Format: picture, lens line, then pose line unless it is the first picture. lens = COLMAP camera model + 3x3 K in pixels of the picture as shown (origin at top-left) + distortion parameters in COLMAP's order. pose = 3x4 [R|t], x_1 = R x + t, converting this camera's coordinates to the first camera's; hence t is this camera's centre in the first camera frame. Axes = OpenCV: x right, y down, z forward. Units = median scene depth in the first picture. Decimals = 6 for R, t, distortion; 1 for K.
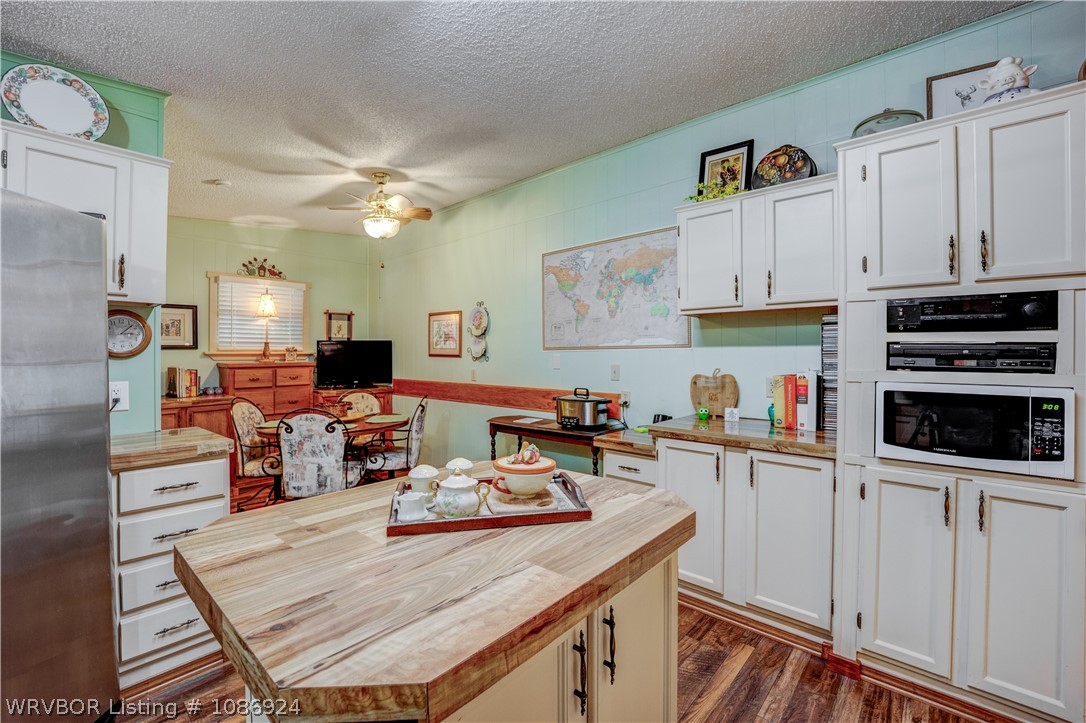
lens RADIAL K [[442.1, 0, 537.2], [0, 442.1, 354.3], [0, 0, 1]] dist [-0.019498, 0.001128]
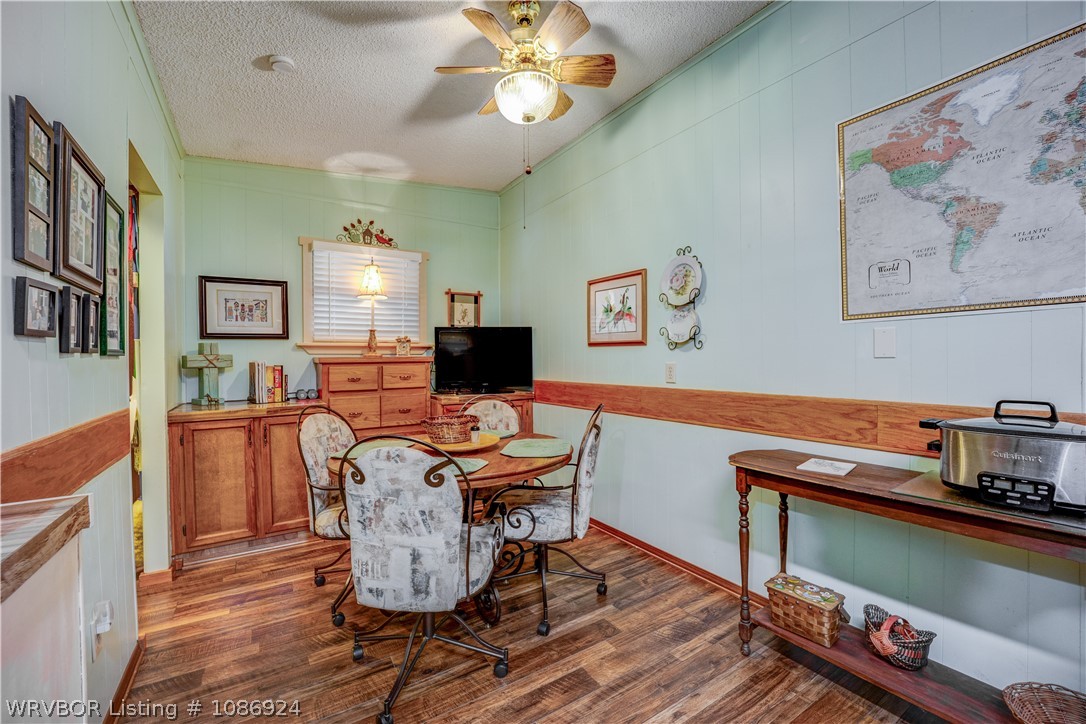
lens RADIAL K [[442.1, 0, 545.2], [0, 442.1, 364.8], [0, 0, 1]] dist [-0.019498, 0.001128]
pose [[0.967175, -0.003440, -0.254087, -0.161245], [0.006541, 0.999914, 0.011359, 0.028423], [0.254026, -0.012648, 0.967115, 0.396310]]
